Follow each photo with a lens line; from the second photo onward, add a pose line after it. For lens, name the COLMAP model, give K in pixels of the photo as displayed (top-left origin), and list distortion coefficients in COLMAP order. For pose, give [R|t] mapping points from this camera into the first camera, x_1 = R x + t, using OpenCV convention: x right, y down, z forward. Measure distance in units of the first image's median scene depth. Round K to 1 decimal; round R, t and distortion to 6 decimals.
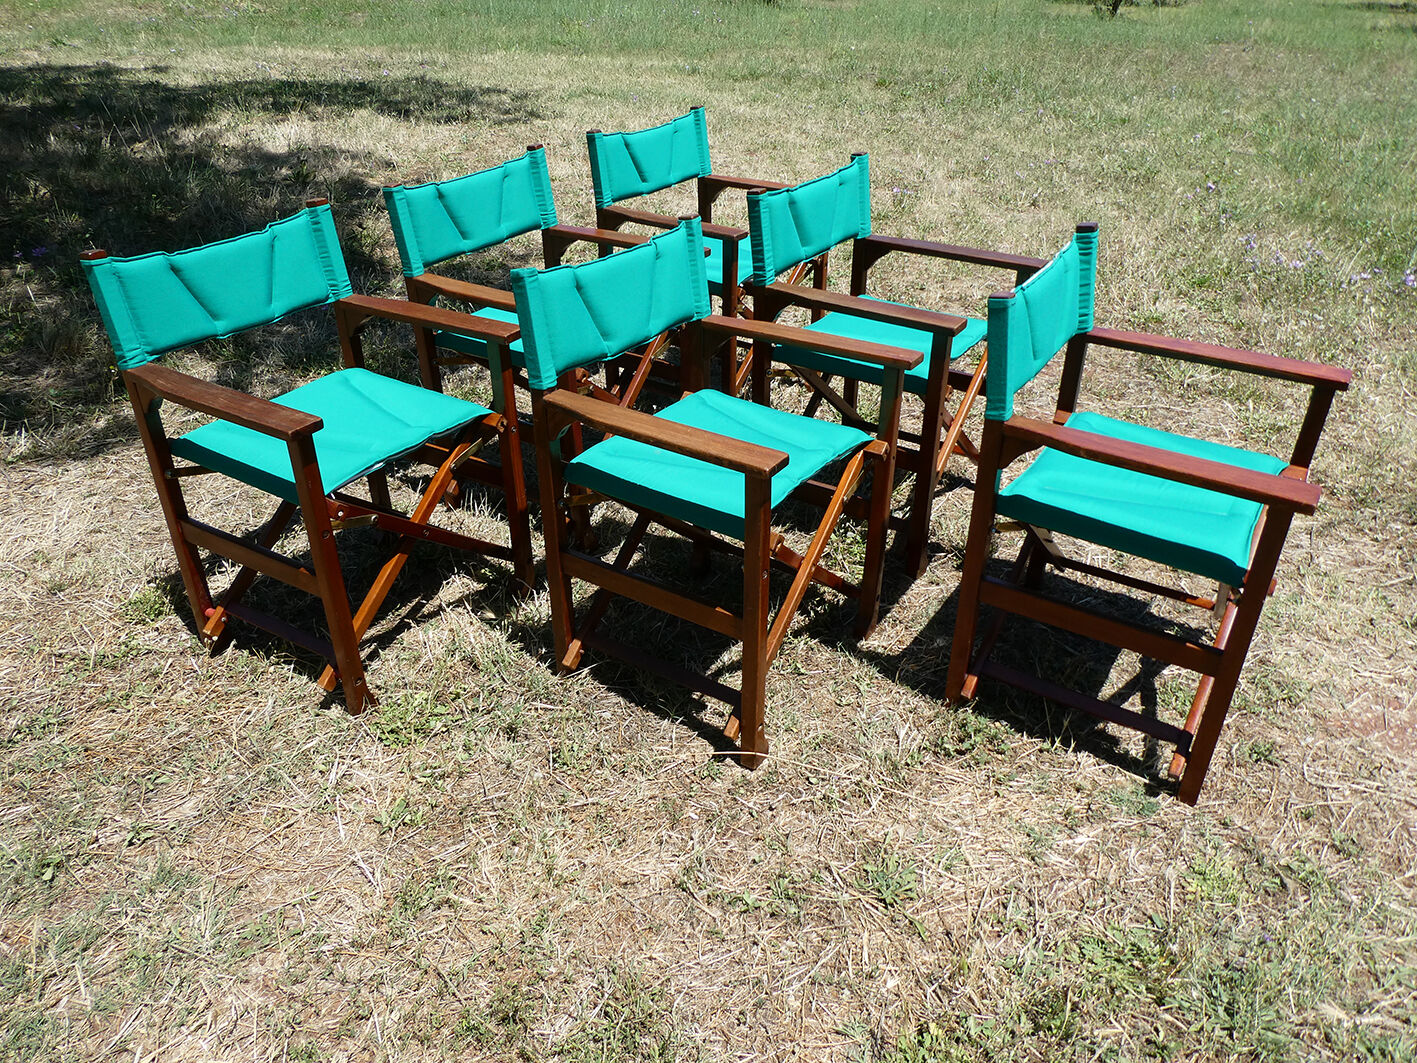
lens RADIAL K [[1015.0, 0, 713.7], [0, 1015.0, 544.7], [0, 0, 1]] dist [0.021580, -0.026840]
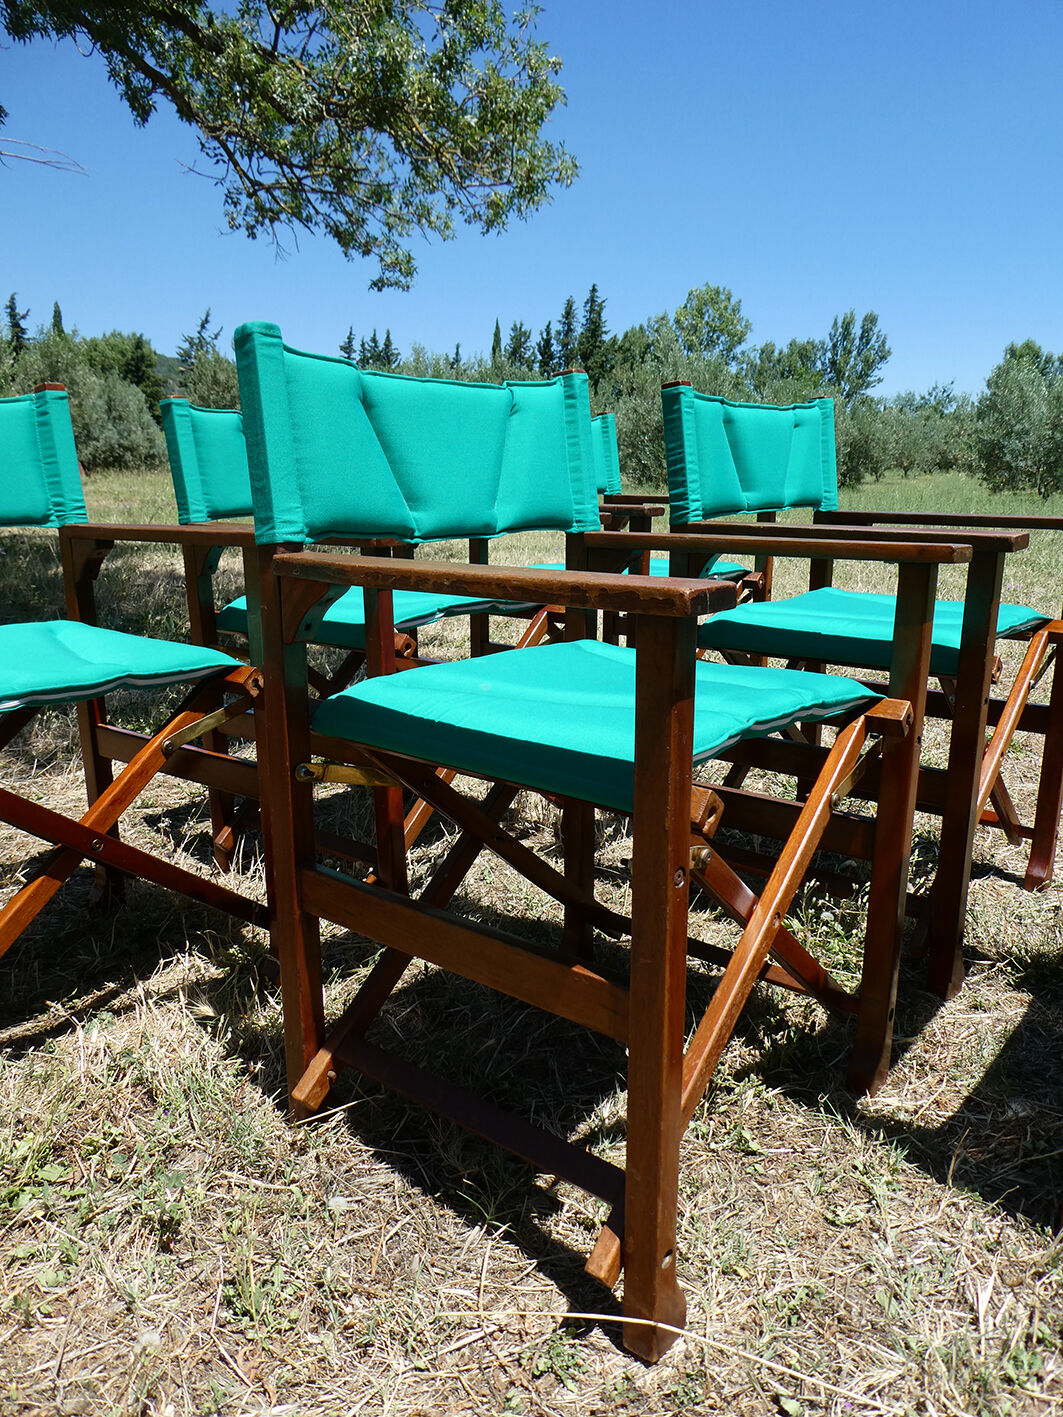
lens RADIAL K [[1015.0, 0, 526.9], [0, 1015.0, 729.4], [0, 0, 1]] dist [0.021580, -0.026840]
pose [[0.993869, 0.025657, -0.107543, 0.023705], [-0.056235, 0.954792, -0.291906, 0.081806], [0.095192, 0.296164, 0.950382, 0.446748]]
